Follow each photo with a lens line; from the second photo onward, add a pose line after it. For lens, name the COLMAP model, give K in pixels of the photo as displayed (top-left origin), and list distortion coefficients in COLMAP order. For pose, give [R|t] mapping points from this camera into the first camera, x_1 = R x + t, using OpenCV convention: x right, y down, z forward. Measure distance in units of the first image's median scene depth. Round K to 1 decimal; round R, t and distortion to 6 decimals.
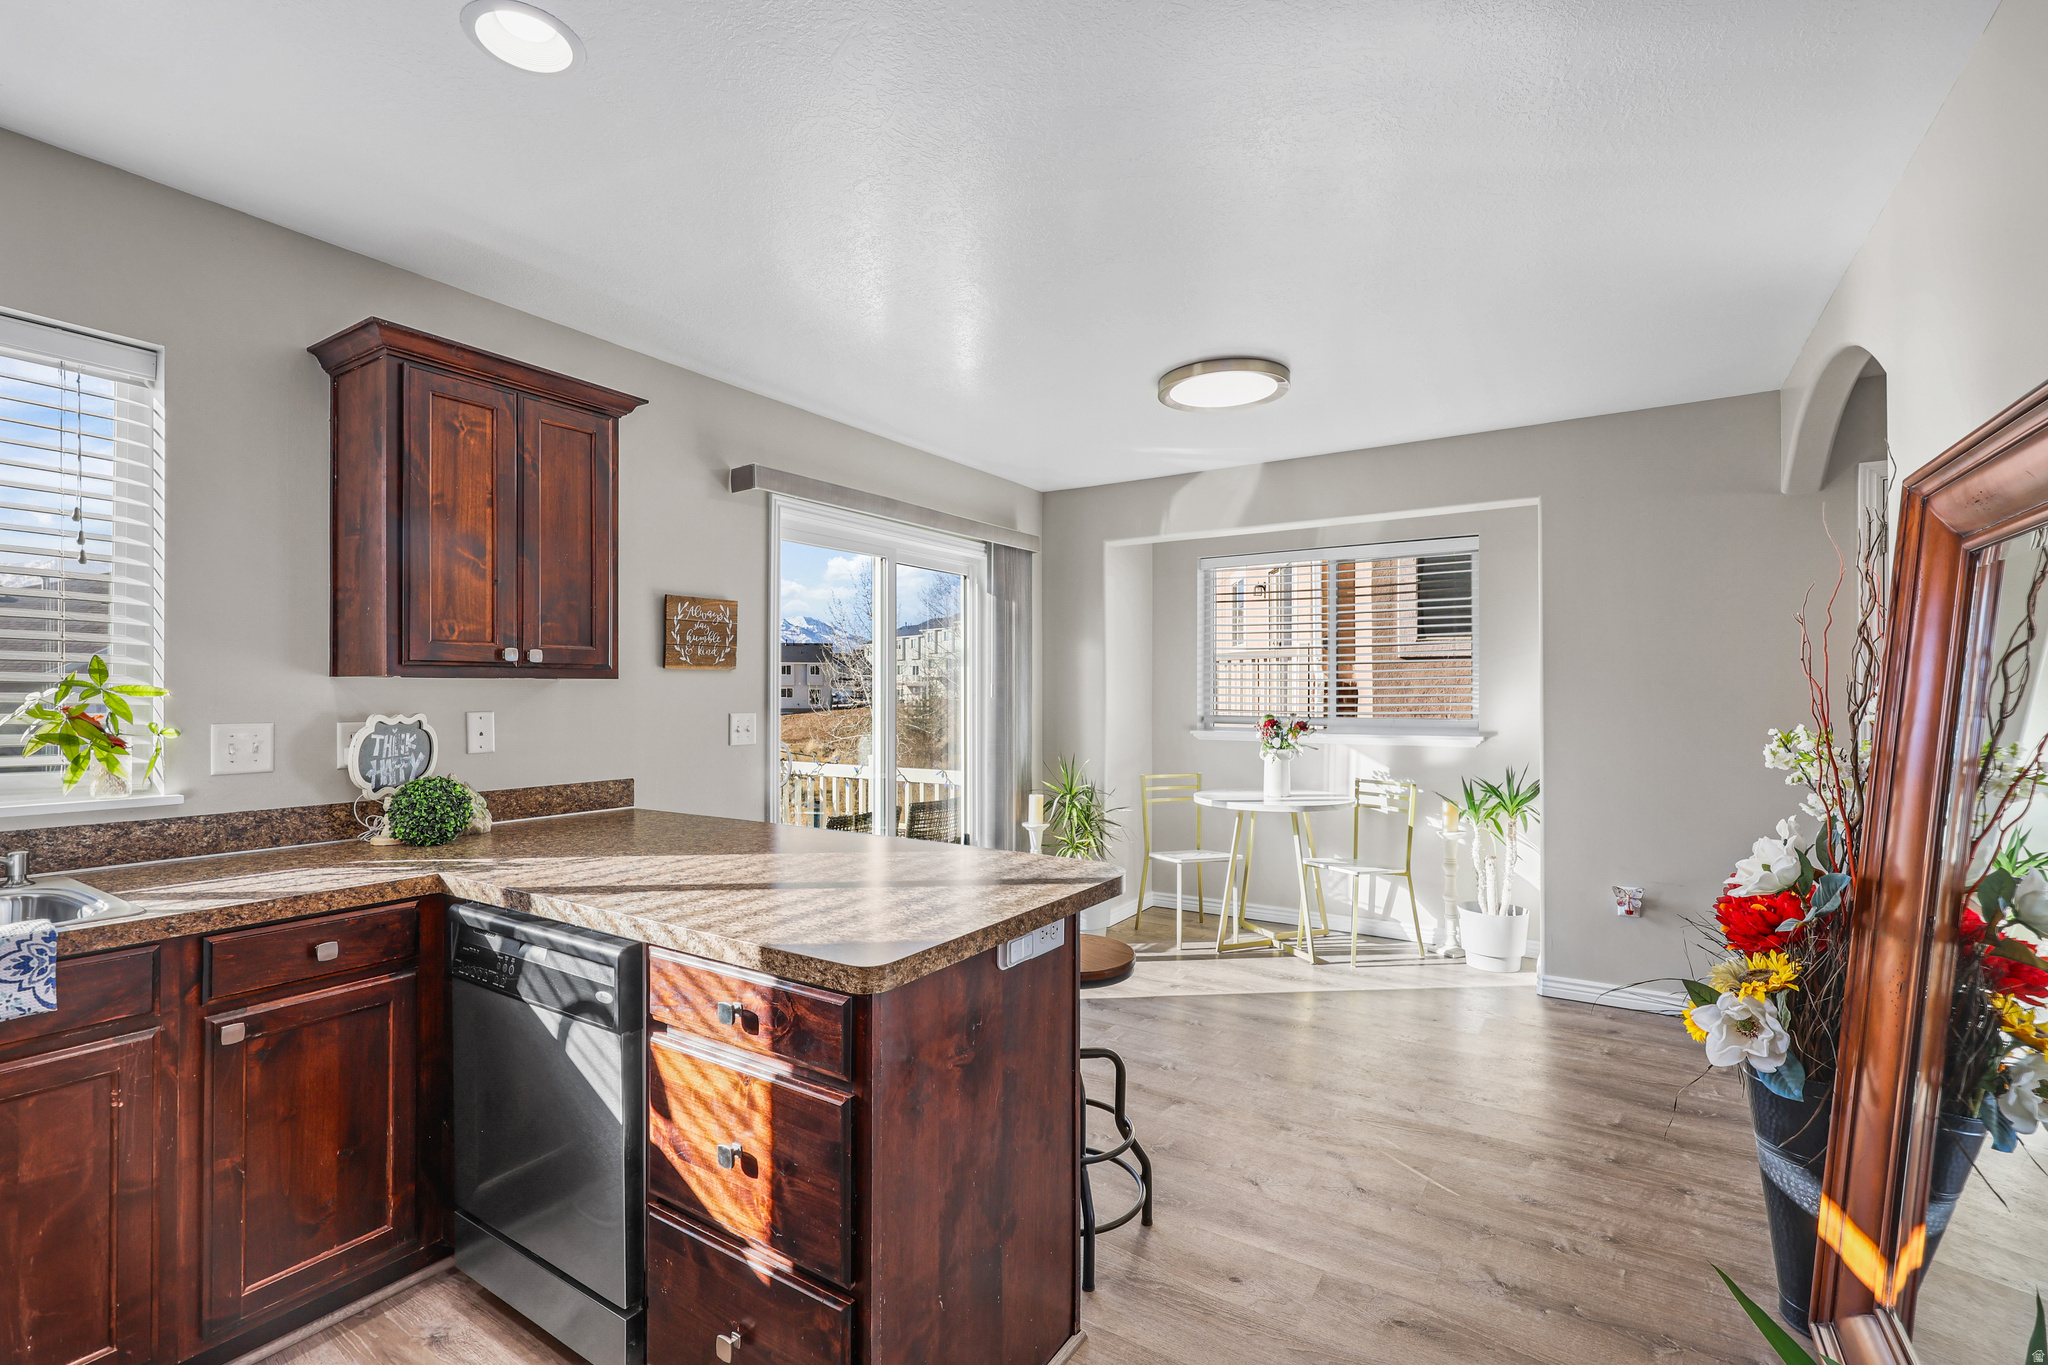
lens RADIAL K [[923.8, 0, 1017.1], [0, 923.8, 682.2], [0, 0, 1]] dist [0.003818, 0.000087]
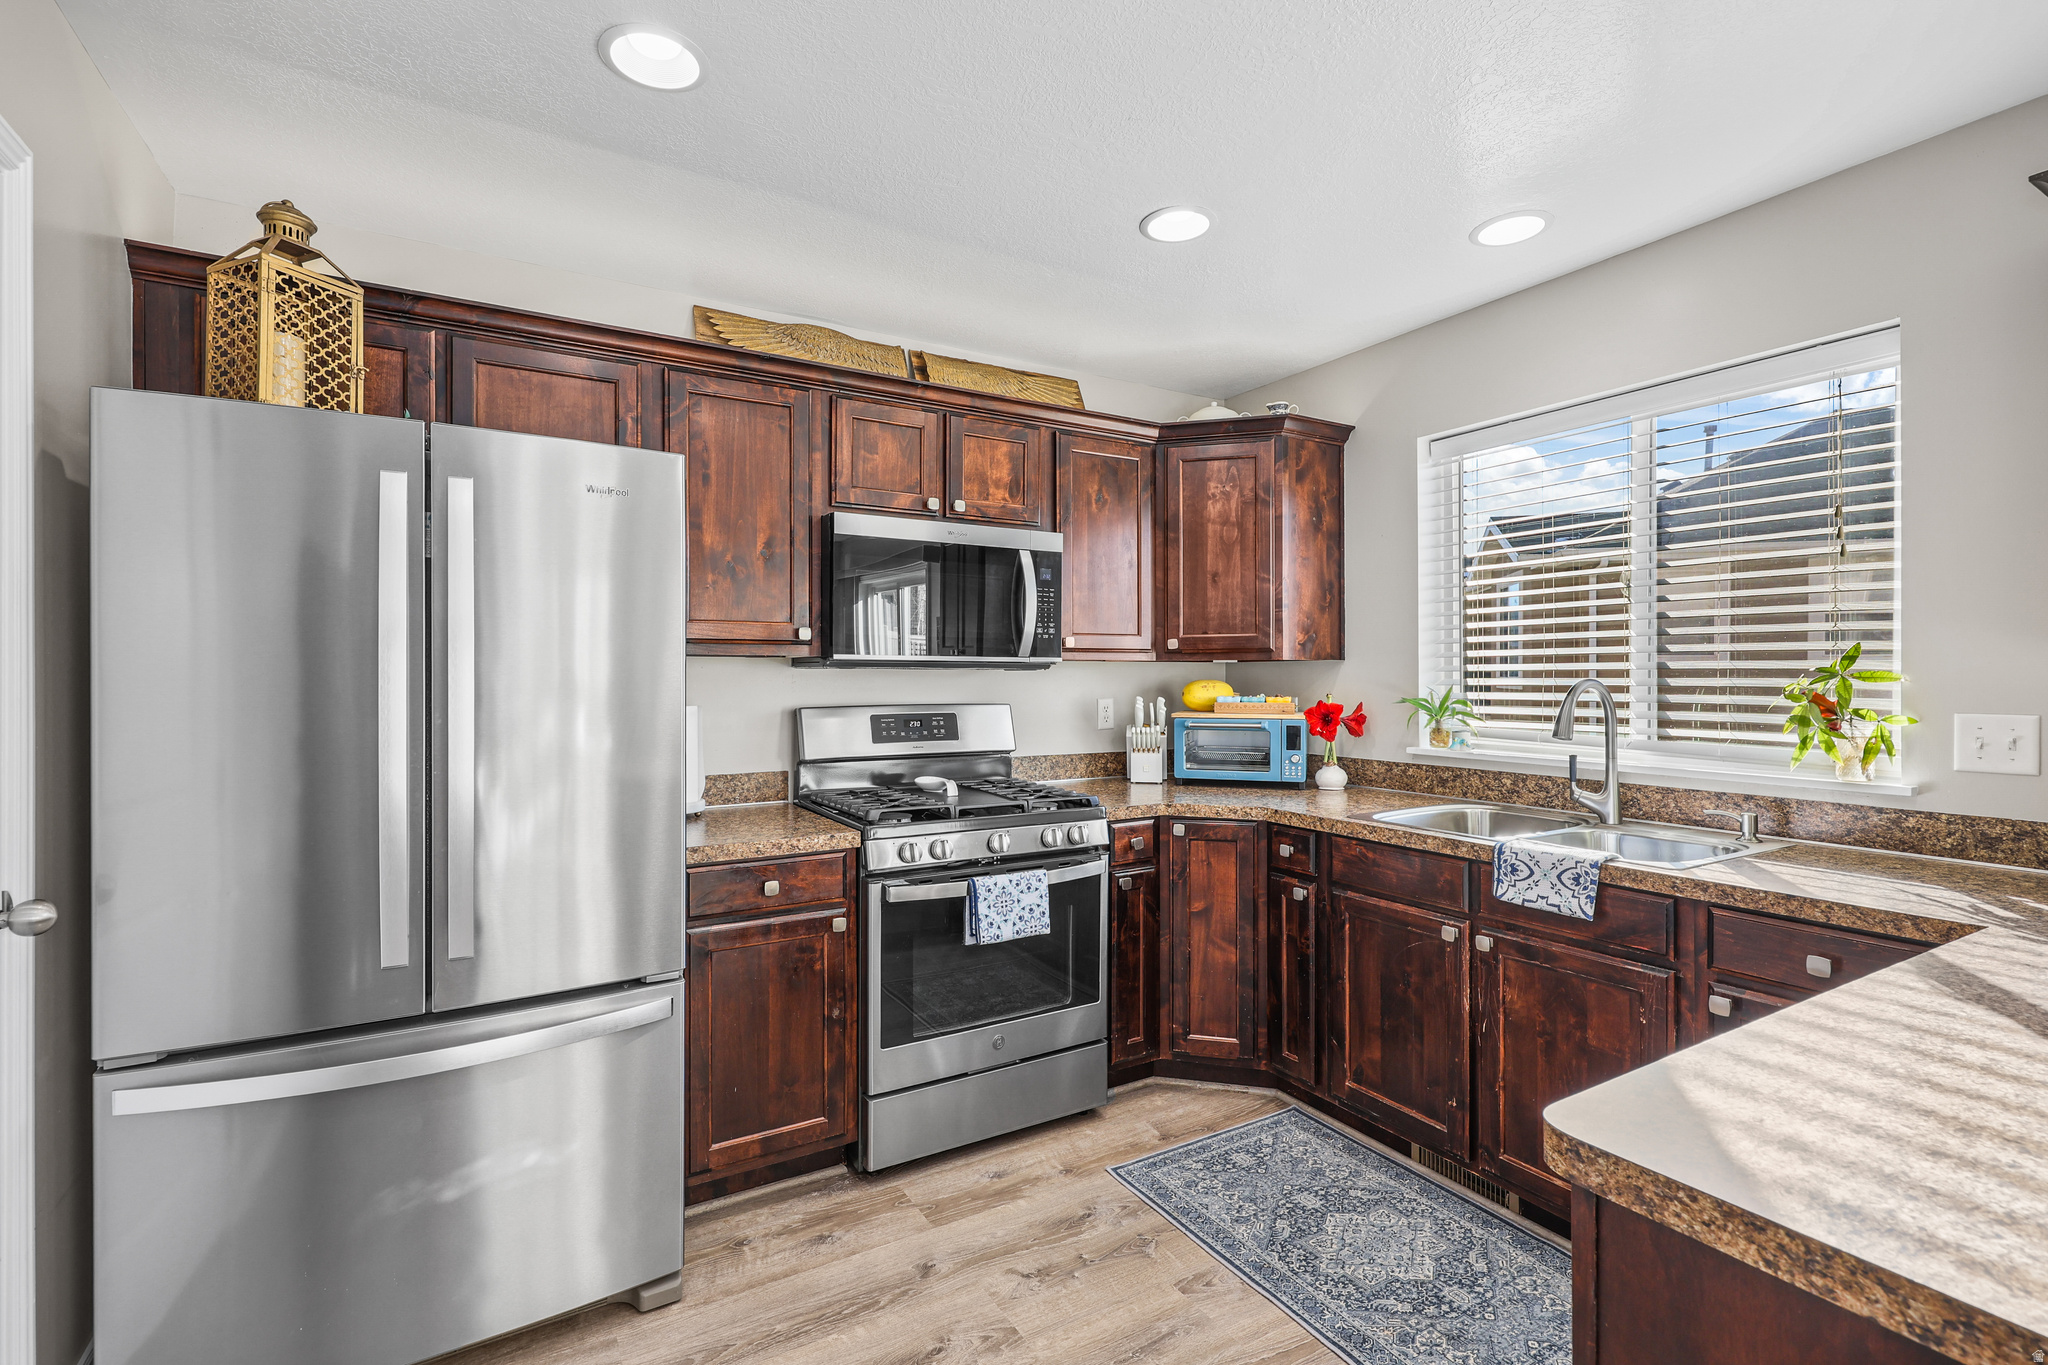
lens RADIAL K [[923.8, 0, 1017.5], [0, 923.8, 682.8], [0, 0, 1]] dist [0.003818, 0.000087]
pose [[-0.443466, 0.001535, -0.896290, 0.372881], [0.006792, 0.999976, -0.001648, 0.012779], [0.896266, -0.006818, -0.443465, 0.661644]]
